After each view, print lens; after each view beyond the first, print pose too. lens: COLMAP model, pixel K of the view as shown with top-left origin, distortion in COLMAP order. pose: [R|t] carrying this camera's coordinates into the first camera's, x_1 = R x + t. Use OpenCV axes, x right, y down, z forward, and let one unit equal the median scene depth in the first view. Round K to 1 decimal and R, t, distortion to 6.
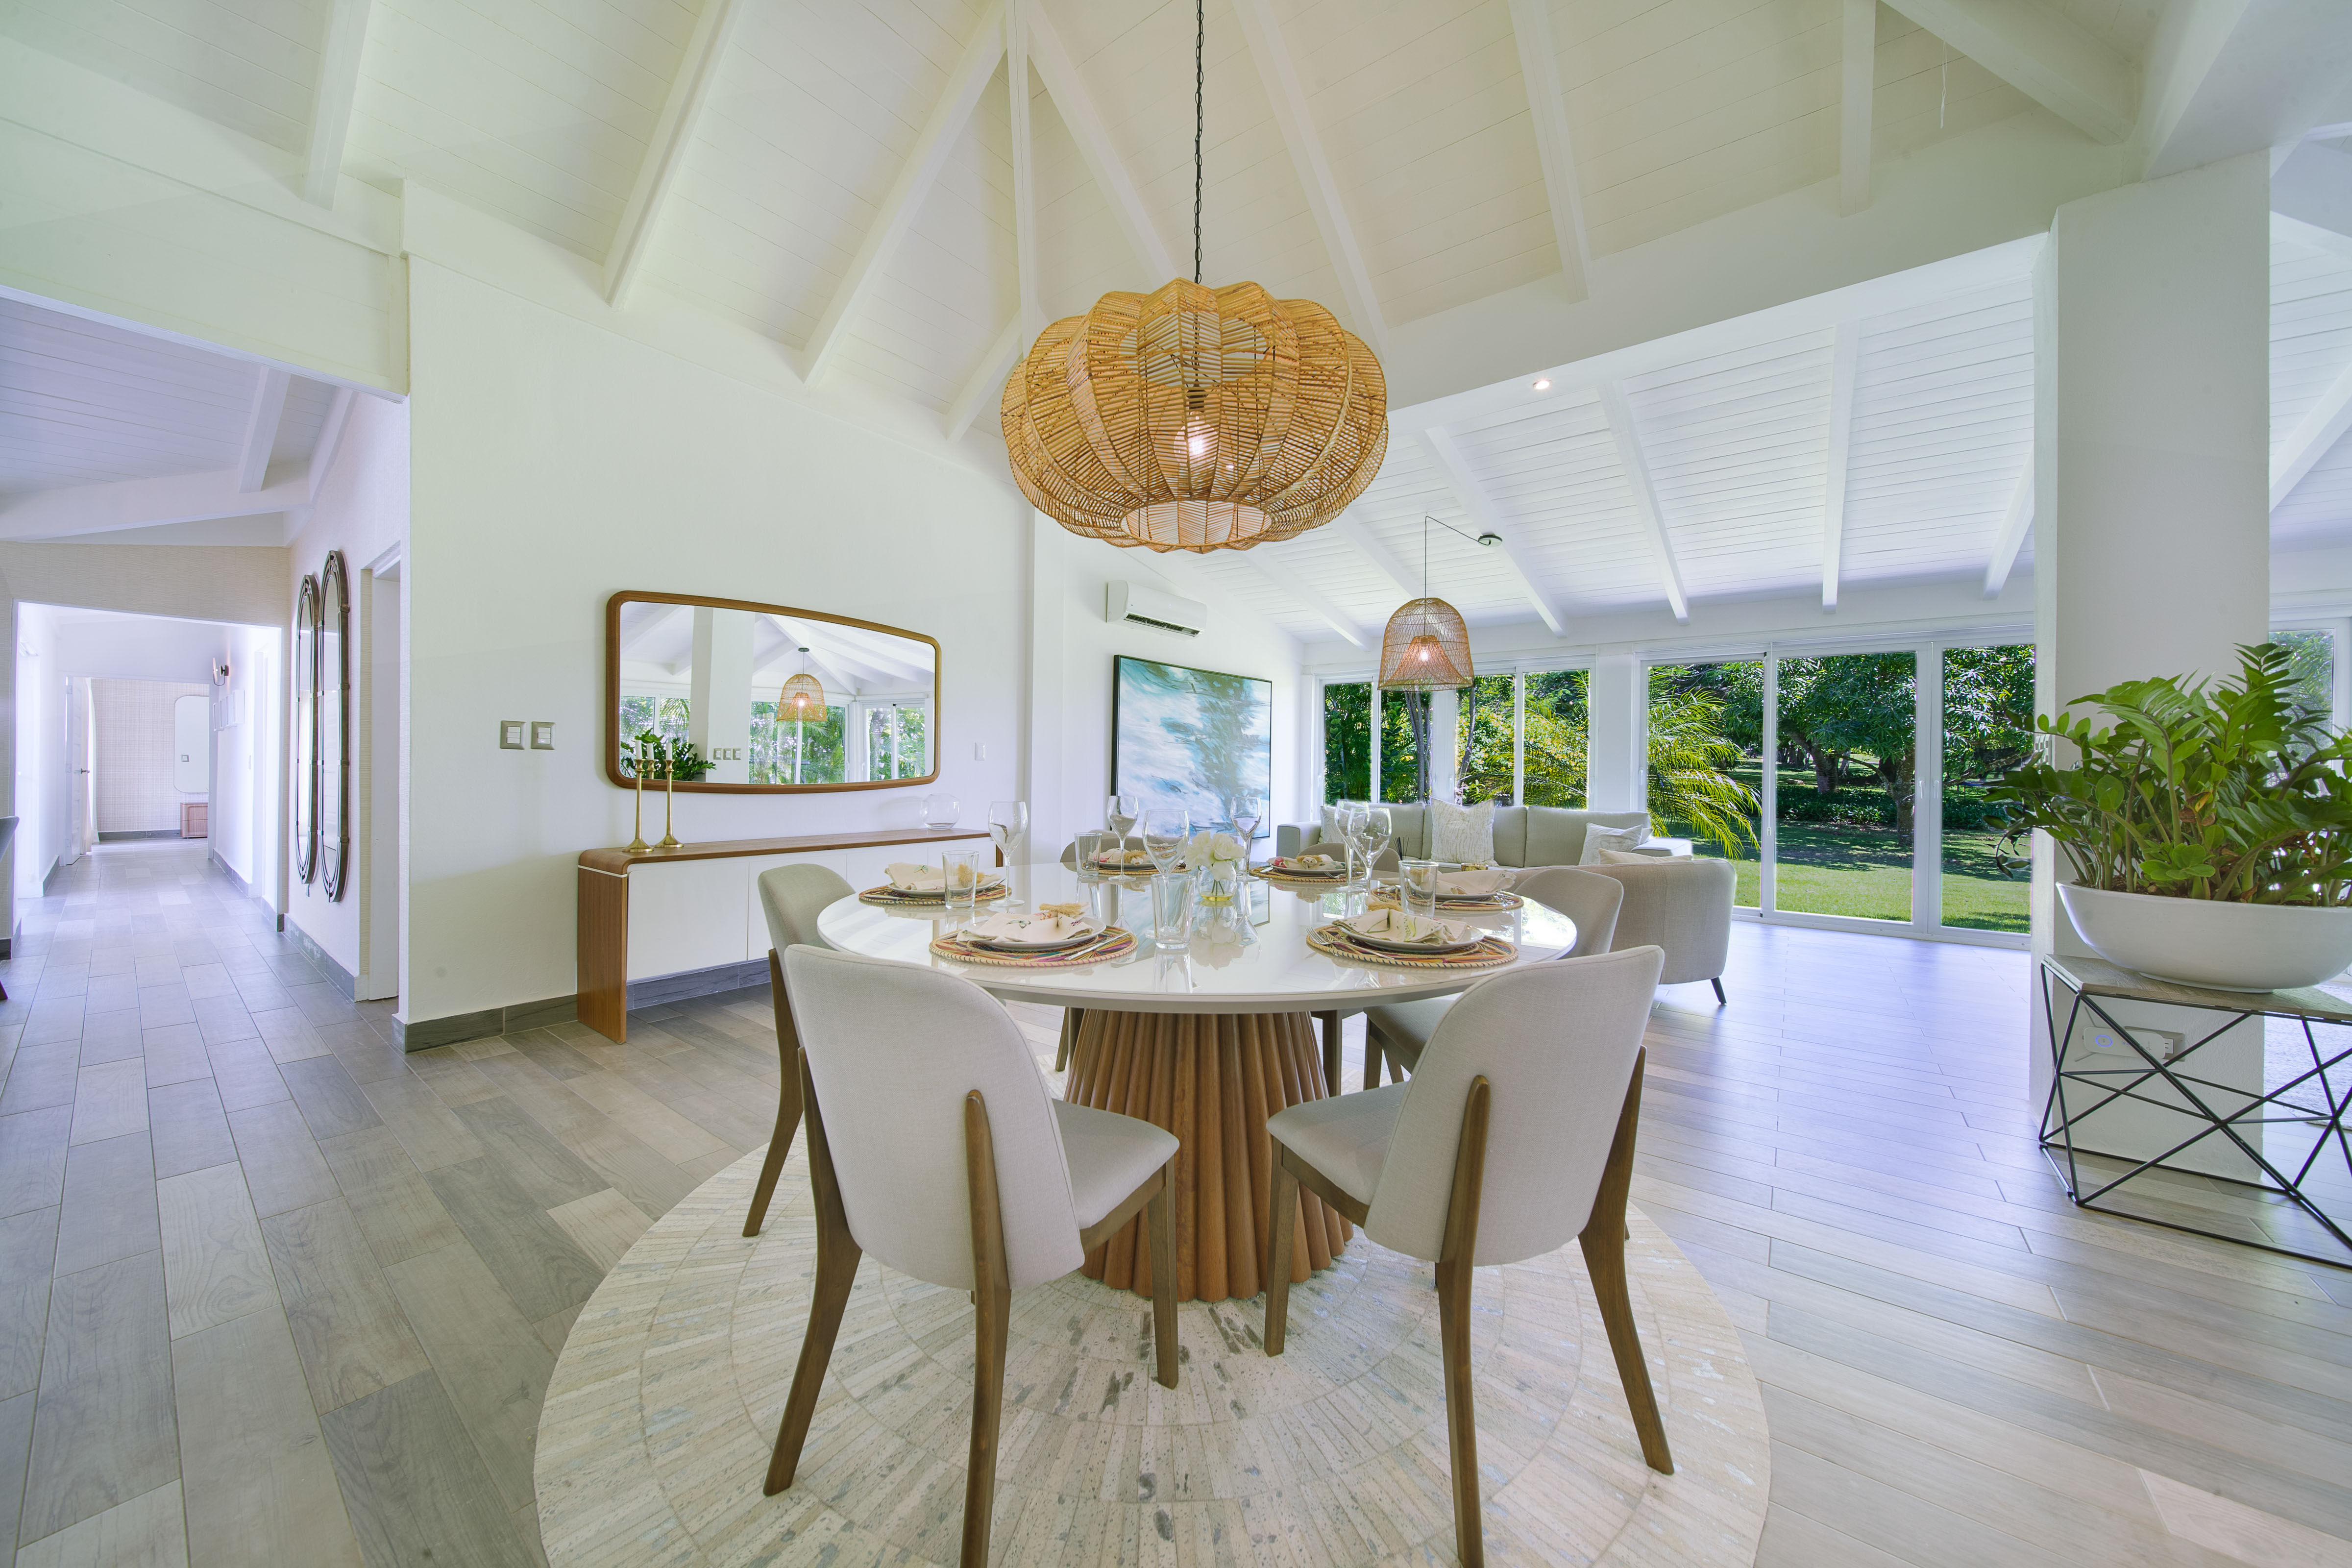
lens RADIAL K [[816.9, 0, 1177.0], [0, 816.9, 766.0], [0, 0, 1]] dist [0.000677, -0.000030]
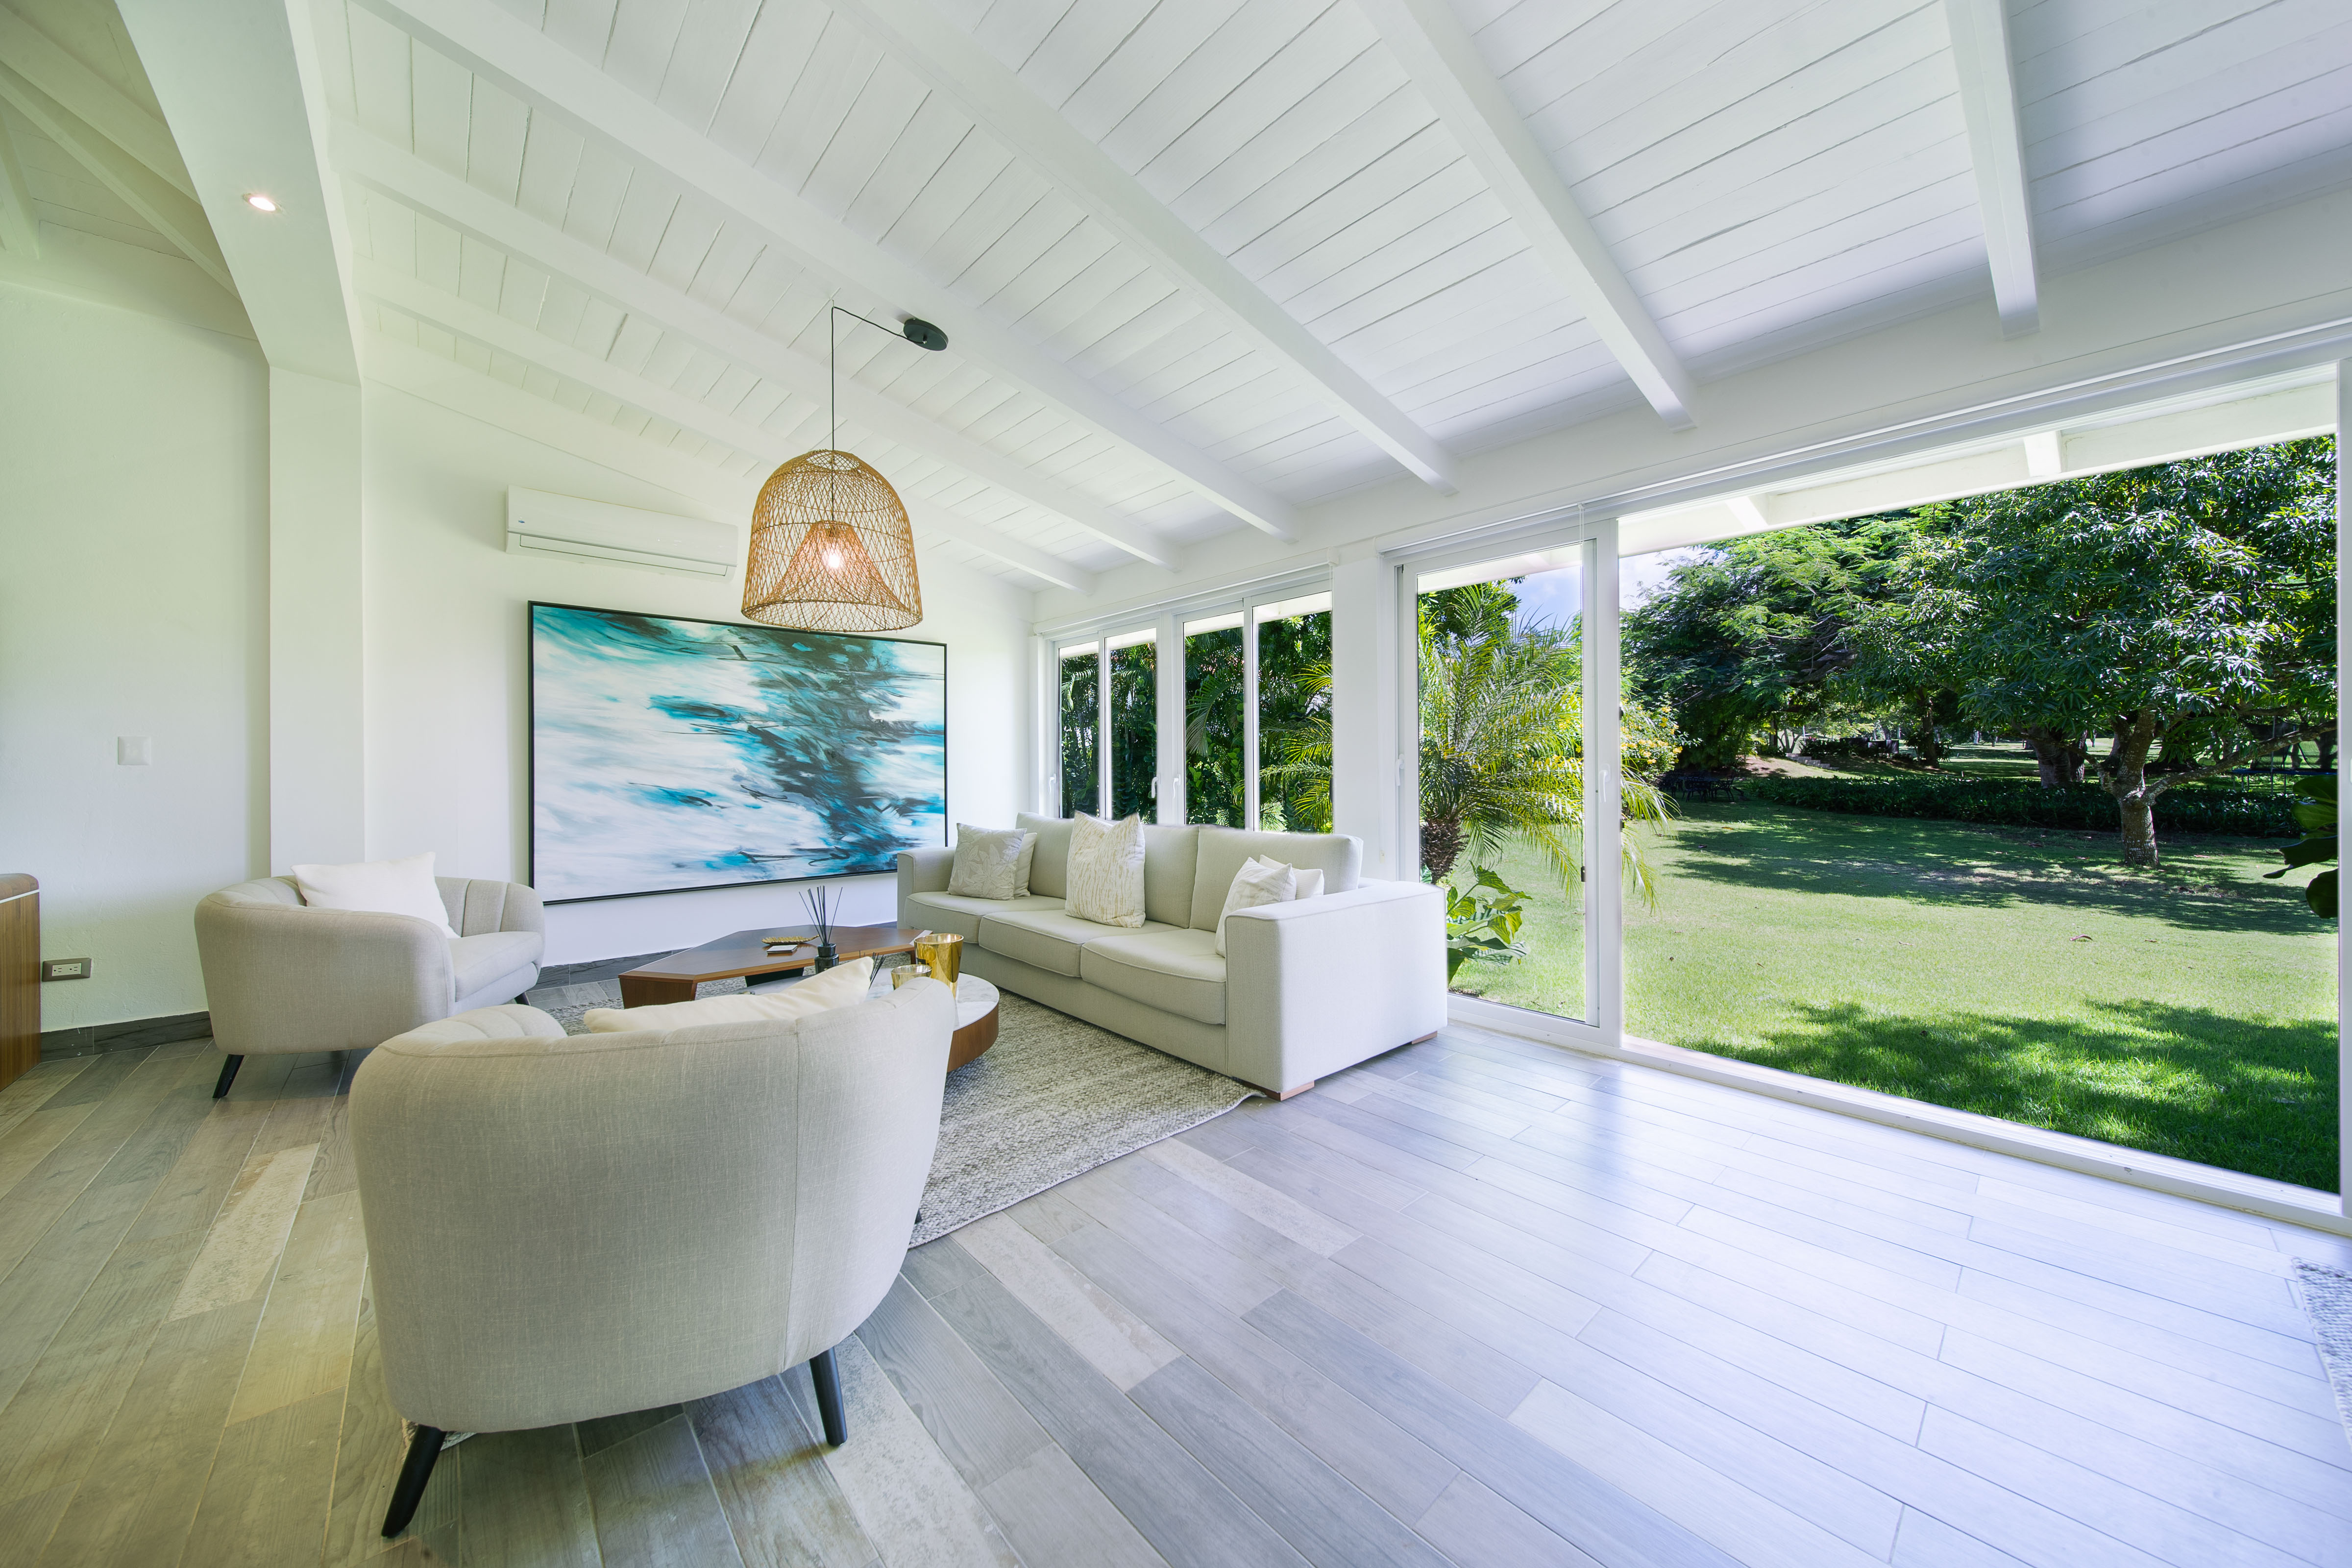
lens RADIAL K [[816.9, 0, 1177.0], [0, 816.9, 766.0], [0, 0, 1]] dist [0.000677, -0.000030]
pose [[0.983897, -0.020020, -0.177610, 0.505766], [0.019919, 0.999799, -0.002352, 0.008147], [0.177622, -0.001223, 0.984098, 0.398287]]
